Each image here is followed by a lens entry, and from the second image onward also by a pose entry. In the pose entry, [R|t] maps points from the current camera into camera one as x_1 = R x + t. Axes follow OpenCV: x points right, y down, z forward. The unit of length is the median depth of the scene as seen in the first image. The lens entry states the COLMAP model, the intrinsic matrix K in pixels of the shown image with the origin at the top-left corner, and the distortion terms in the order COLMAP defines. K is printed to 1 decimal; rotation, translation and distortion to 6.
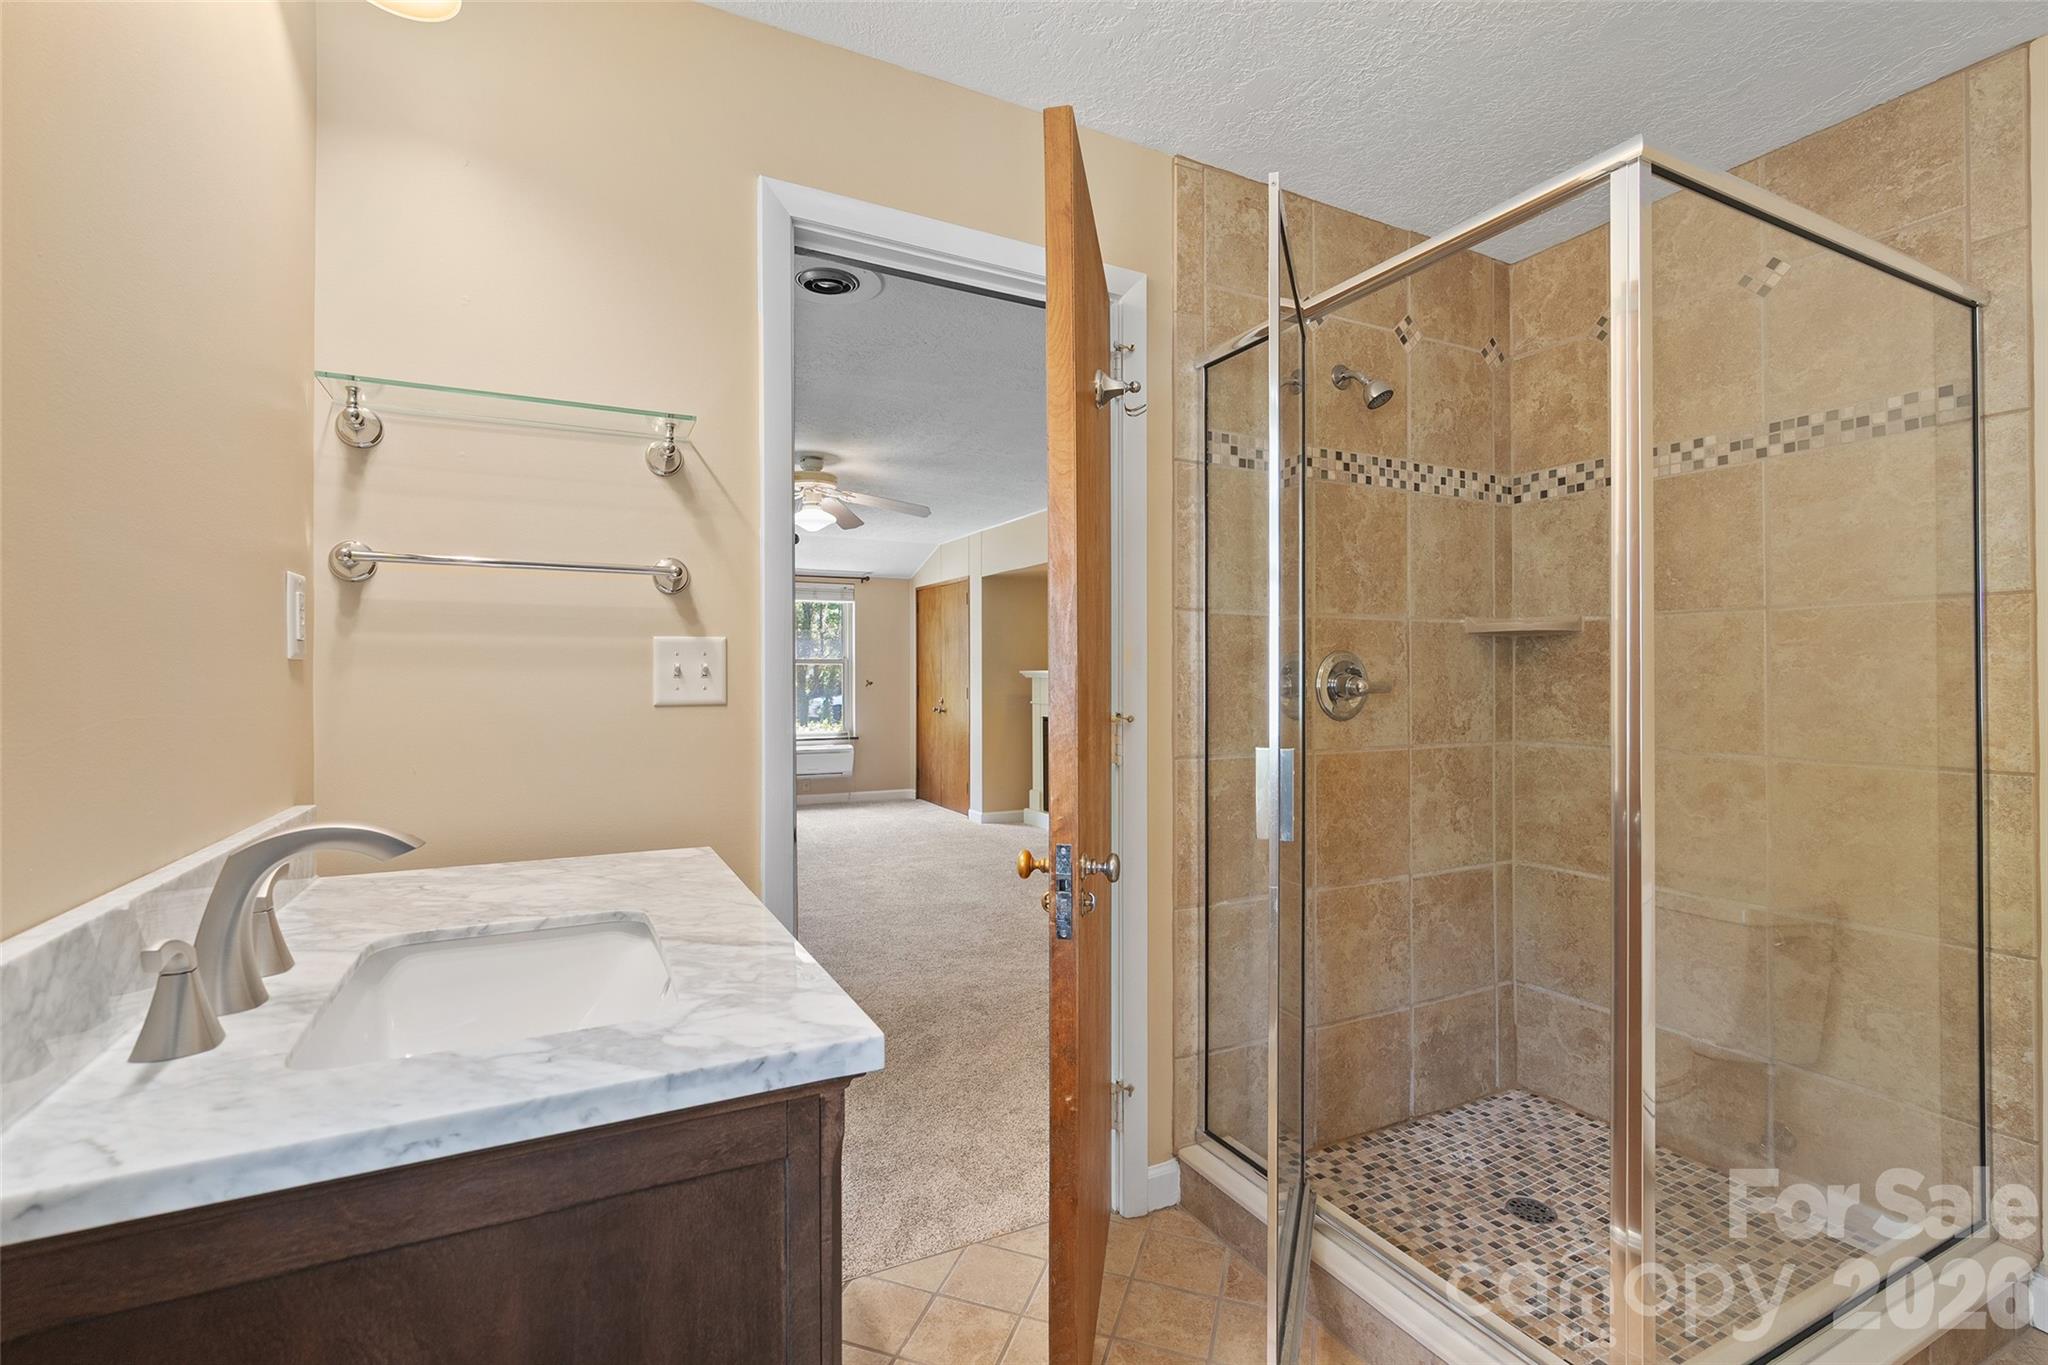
lens RADIAL K [[926.4, 0, 1018.9], [0, 926.4, 676.8], [0, 0, 1]] dist [-0.001137, -0.000345]
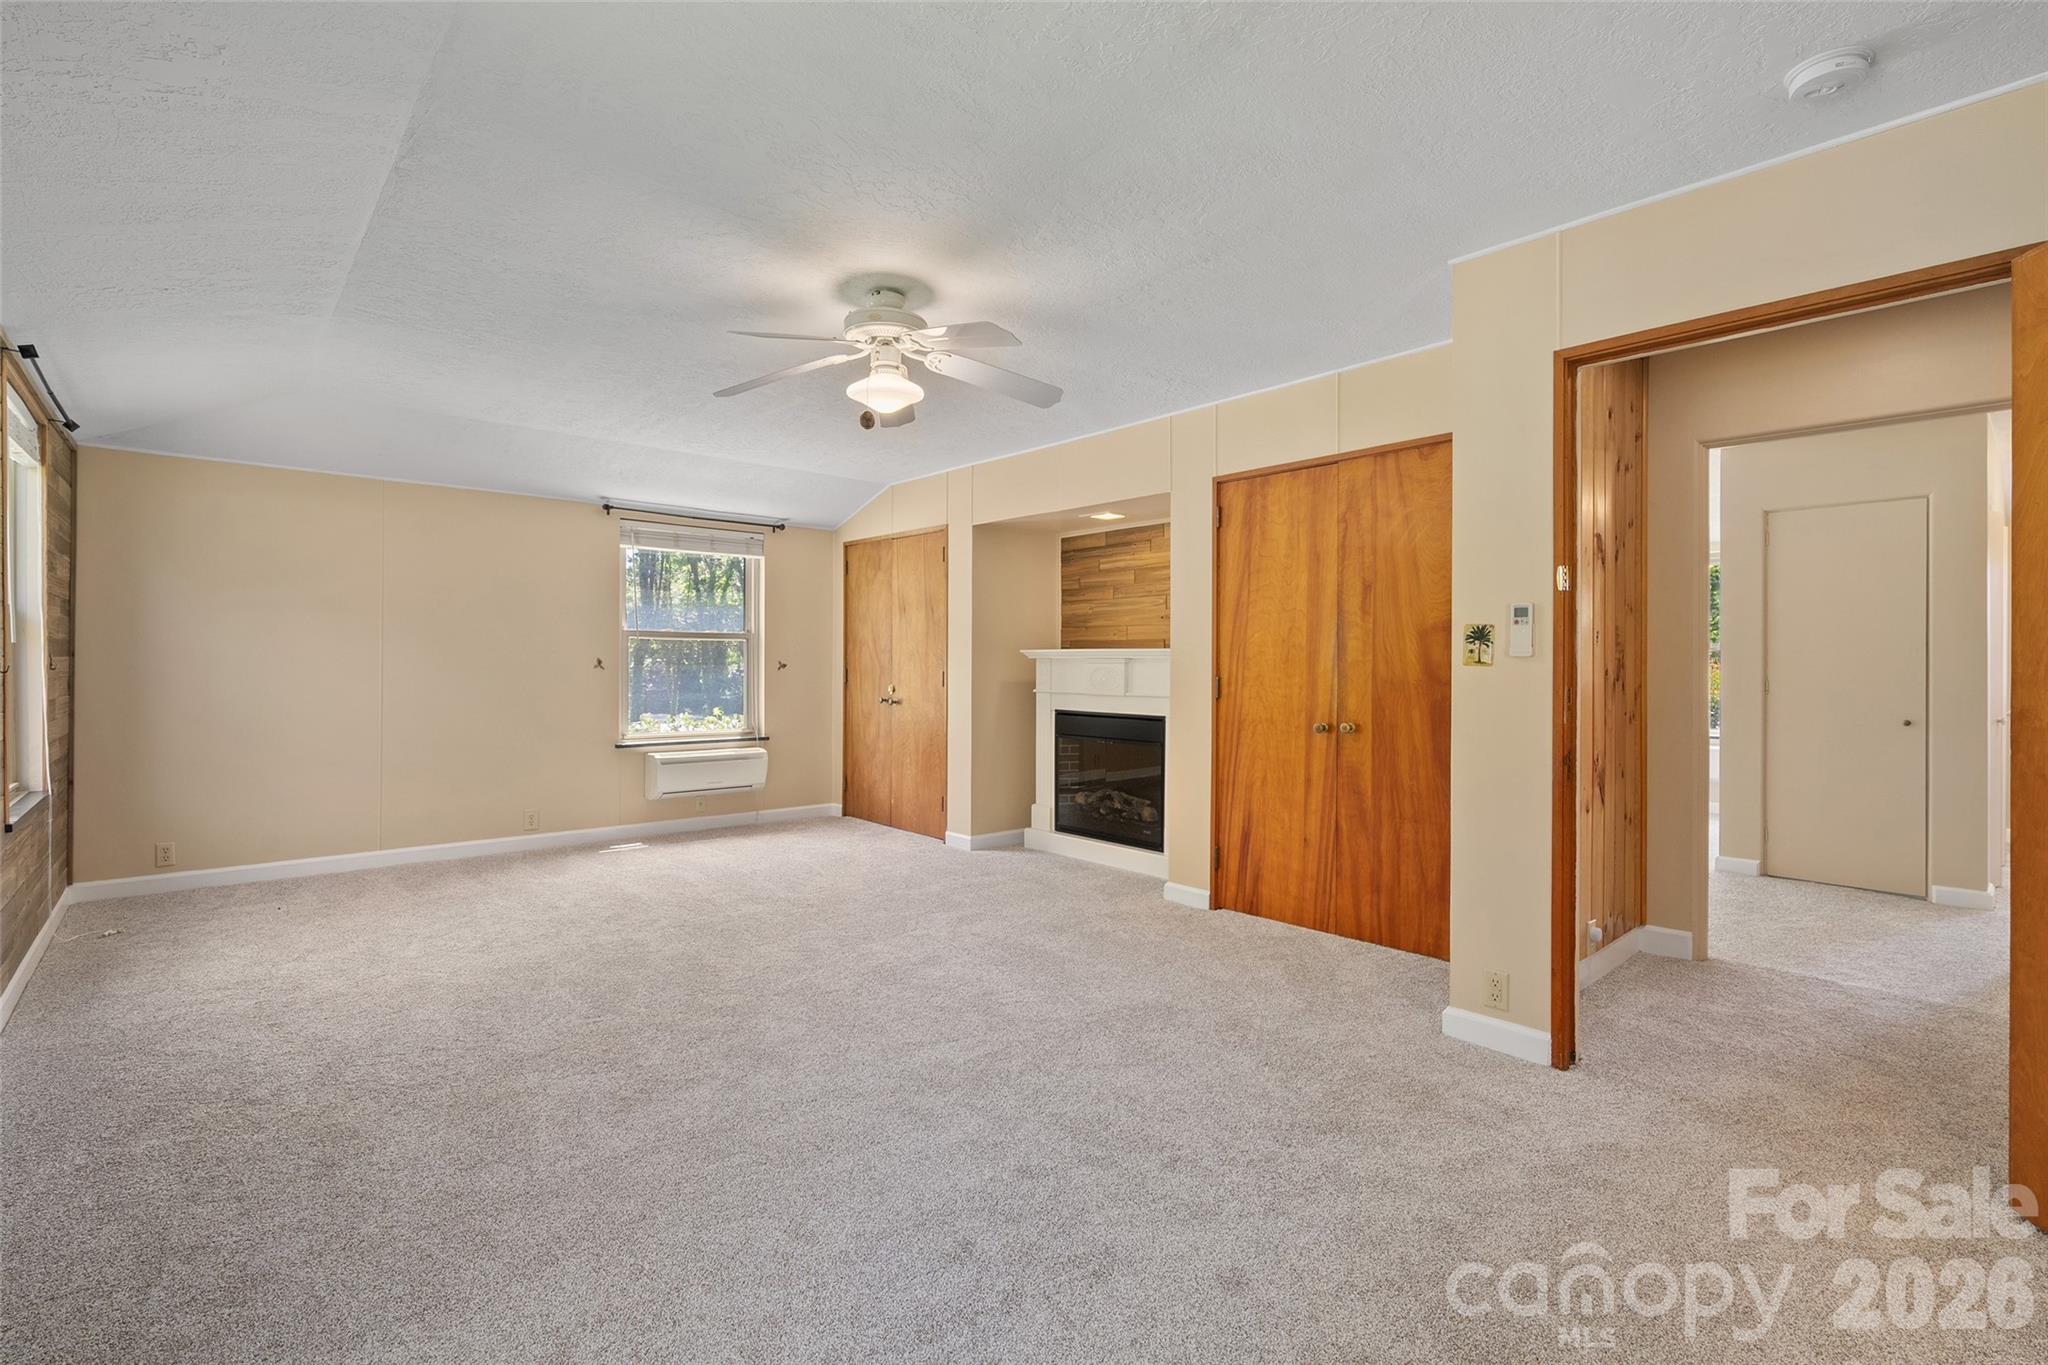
lens RADIAL K [[926.4, 0, 1018.9], [0, 926.4, 676.8], [0, 0, 1]] dist [-0.001137, -0.000345]
pose [[0.966840, -0.001948, 0.255376, -0.182457], [-0.002187, 0.999871, 0.015907, 0.003779], [-0.255374, -0.015938, 0.966711, 0.238078]]
